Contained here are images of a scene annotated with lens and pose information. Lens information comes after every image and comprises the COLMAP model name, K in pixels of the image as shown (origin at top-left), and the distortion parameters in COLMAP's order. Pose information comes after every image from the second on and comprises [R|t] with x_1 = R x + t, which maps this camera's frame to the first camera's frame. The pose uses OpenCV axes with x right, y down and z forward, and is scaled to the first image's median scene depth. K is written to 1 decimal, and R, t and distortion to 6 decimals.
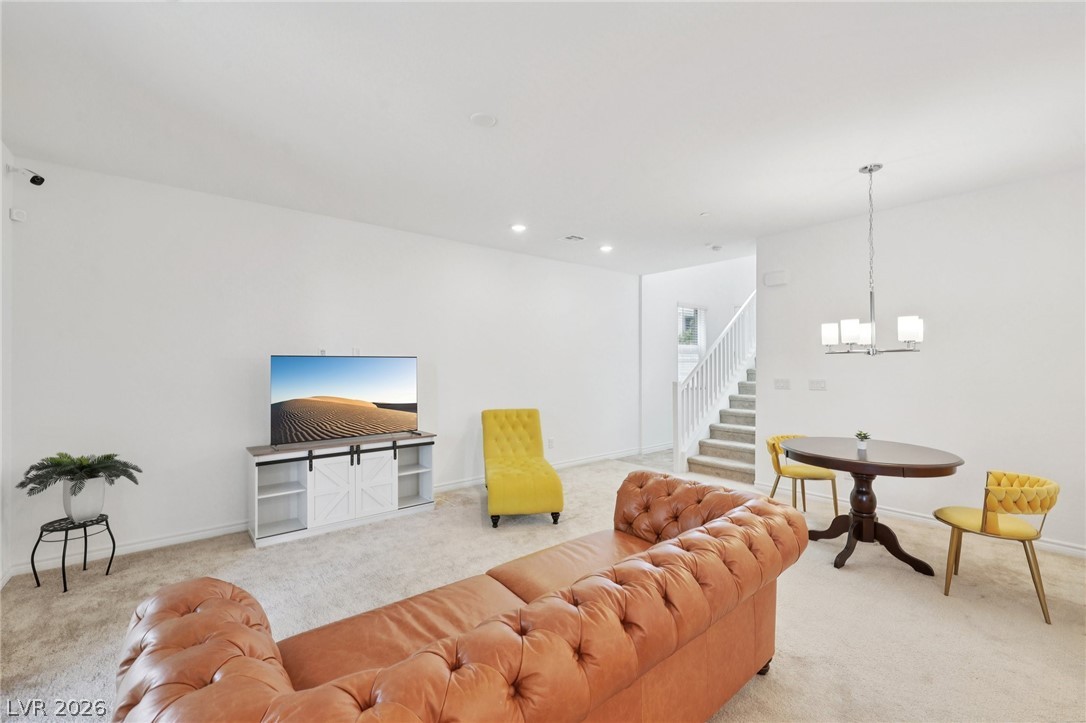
lens RADIAL K [[456.3, 0, 543.8], [0, 456.3, 353.5], [0, 0, 1]] dist [-0.001038, 0.000788]
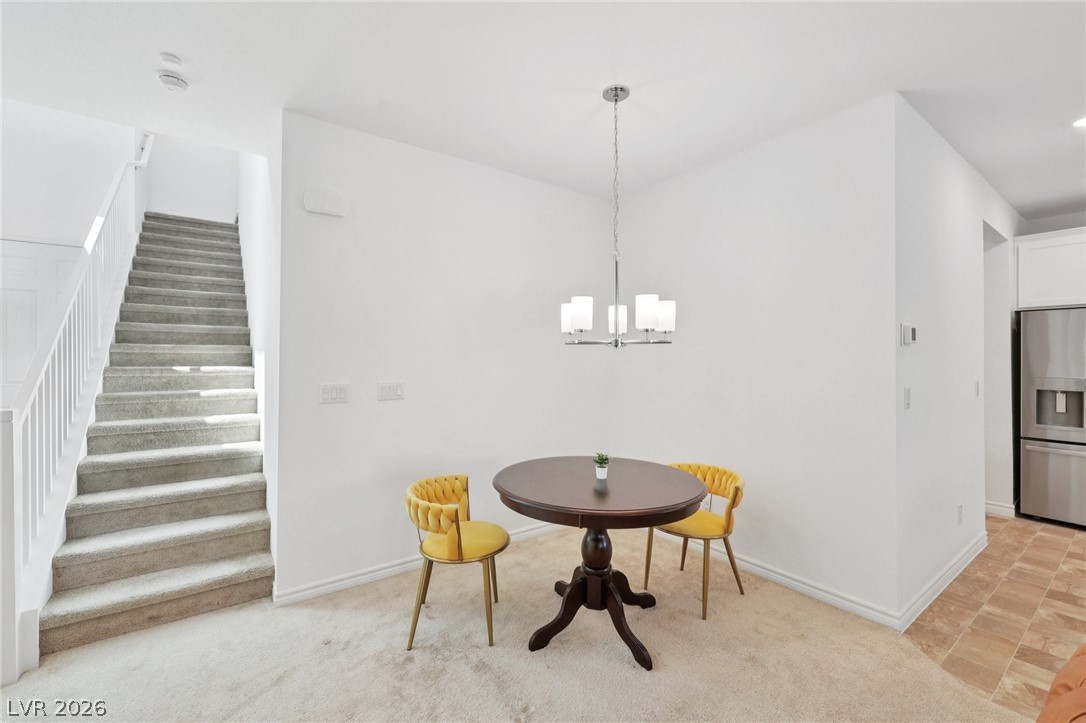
lens RADIAL K [[456.3, 0, 542.0], [0, 456.3, 363.2], [0, 0, 1]] dist [-0.001038, 0.000788]
pose [[0.063934, -0.005838, 0.997937, -0.014120], [-0.027405, 0.999595, 0.007604, 0.021241], [-0.997578, -0.027835, 0.063748, 0.838867]]
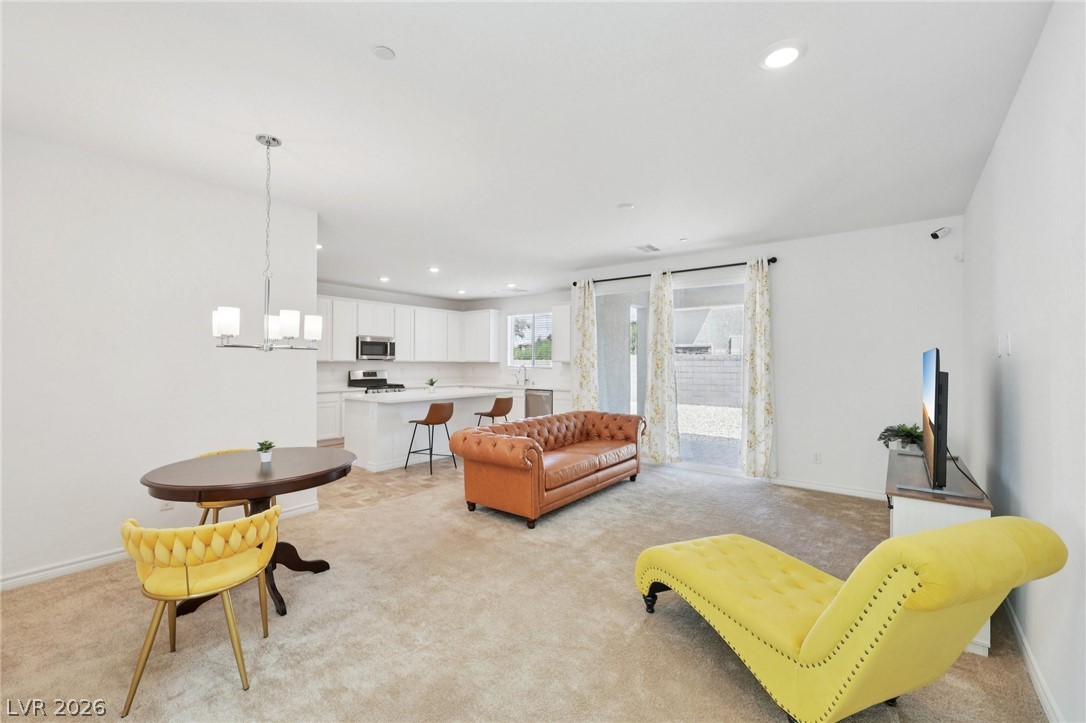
lens RADIAL K [[456.3, 0, 539.0], [0, 456.3, 358.0], [0, 0, 1]] dist [-0.001038, 0.000788]
pose [[-0.978415, -0.001577, -0.206645, 0.300507], [0.005237, 0.999461, -0.032422, 0.037208], [0.206584, -0.032804, -0.977879, 1.546366]]
